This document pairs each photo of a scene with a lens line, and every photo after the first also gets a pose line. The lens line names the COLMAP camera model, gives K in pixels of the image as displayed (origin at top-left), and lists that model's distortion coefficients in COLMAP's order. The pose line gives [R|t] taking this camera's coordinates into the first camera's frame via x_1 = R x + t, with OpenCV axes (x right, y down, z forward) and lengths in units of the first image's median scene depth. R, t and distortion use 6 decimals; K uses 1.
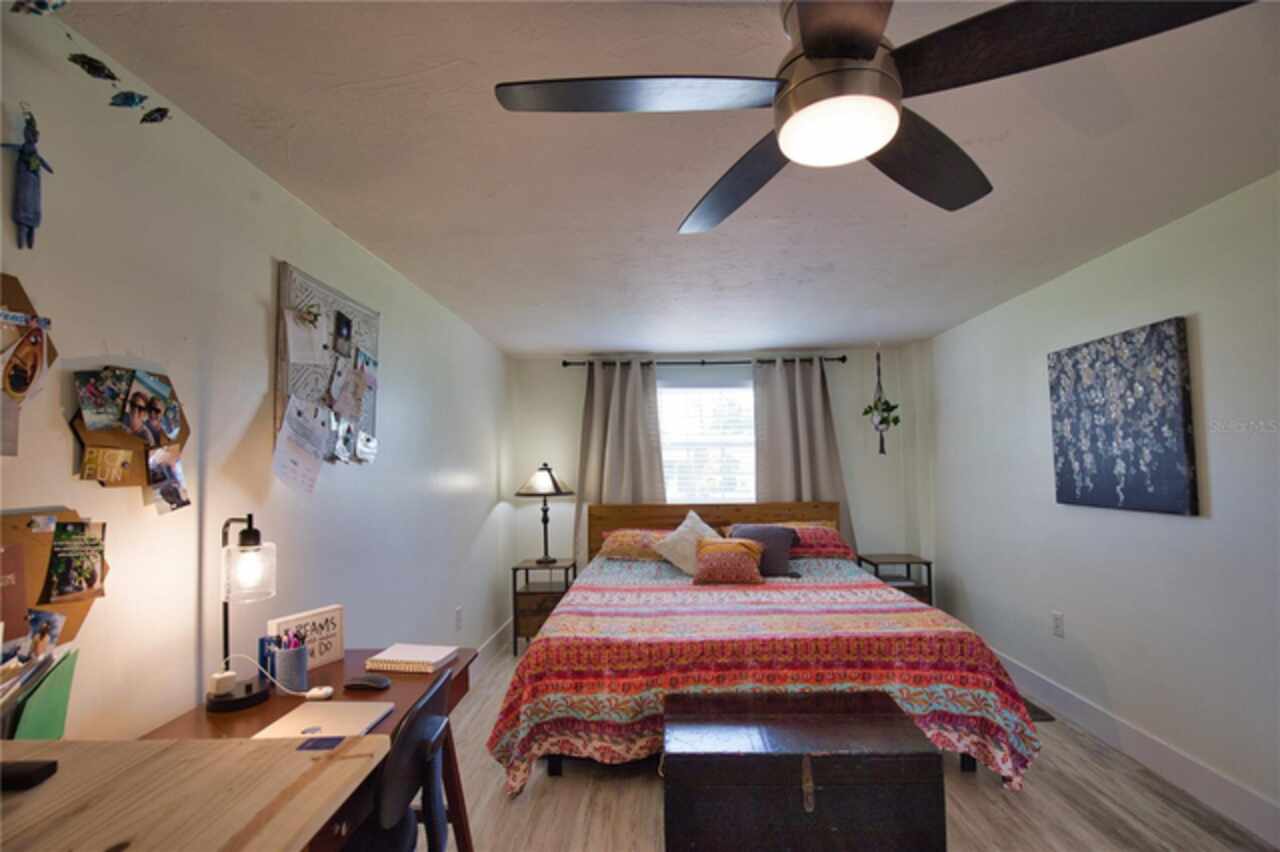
lens RADIAL K [[582.0, 0, 646.5], [0, 582.0, 433.7], [0, 0, 1]] dist [-0.028849, 0.000188]
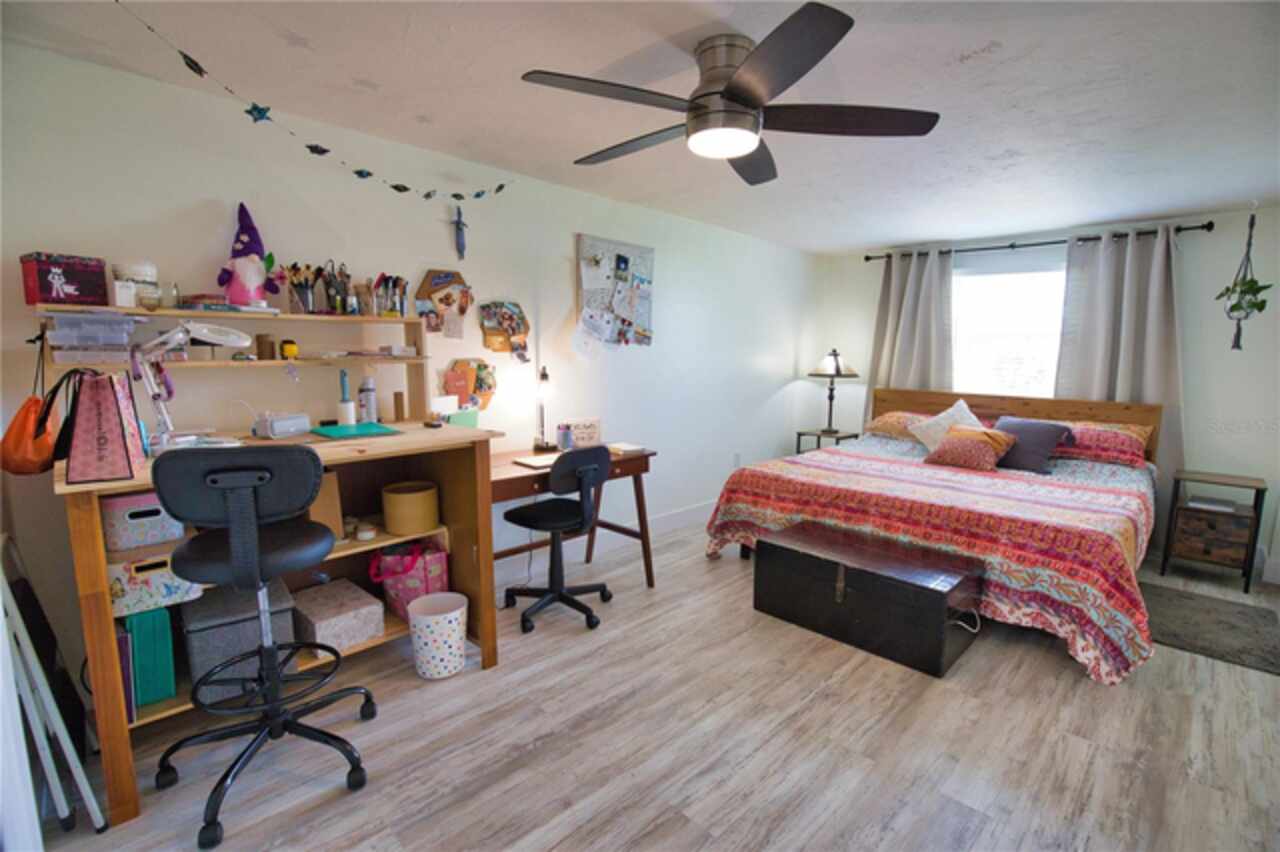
lens RADIAL K [[582.0, 0, 646.5], [0, 582.0, 433.7], [0, 0, 1]] dist [-0.028849, 0.000188]
pose [[0.724240, 0.120236, -0.678984, 0.658204], [0.012857, 0.982155, 0.187636, -0.011347], [0.689428, -0.144623, 0.709770, -0.204052]]
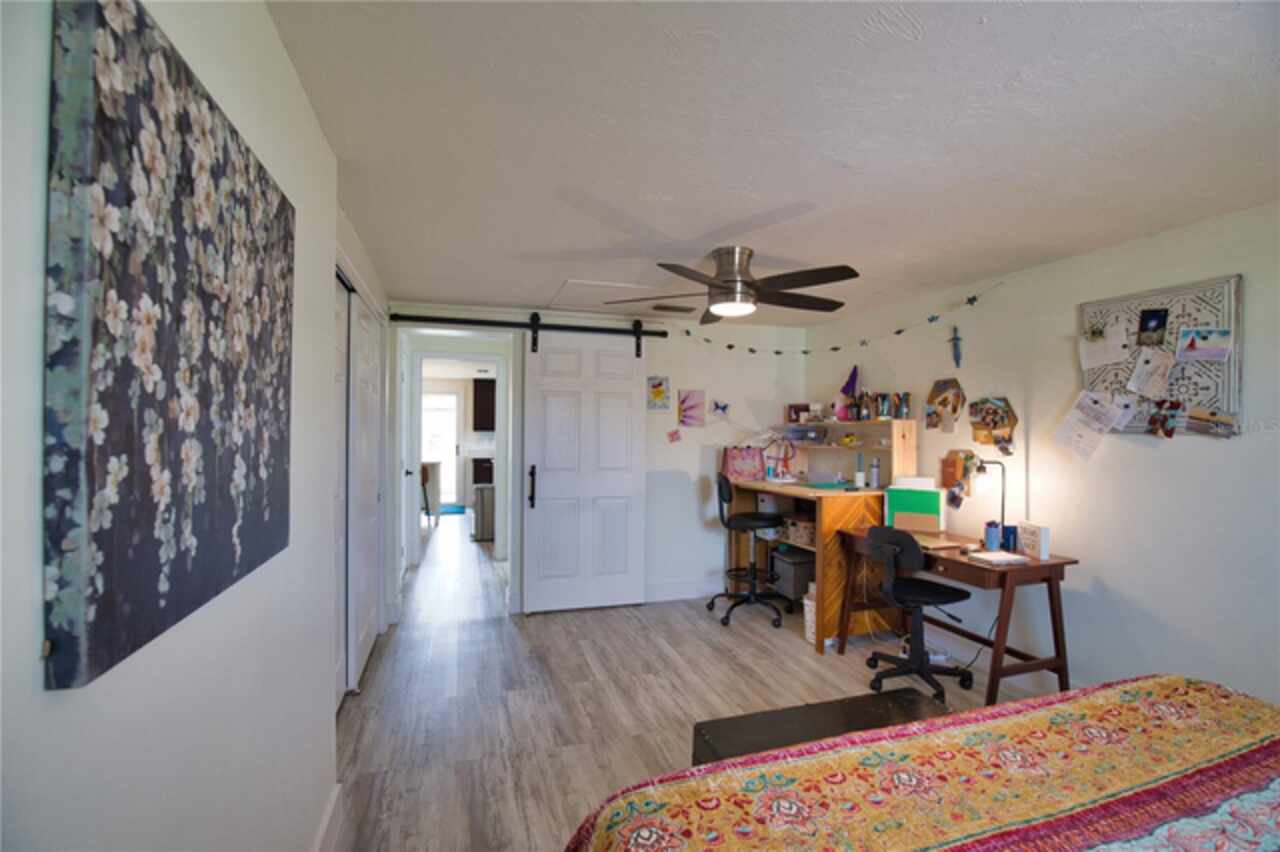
lens RADIAL K [[582.0, 0, 646.5], [0, 582.0, 433.7], [0, 0, 1]] dist [-0.028849, 0.000188]
pose [[-0.944118, 0.011575, -0.329406, 0.729408], [0.026047, 0.998878, -0.039553, 0.055676], [0.328578, -0.045922, -0.943360, 1.541137]]
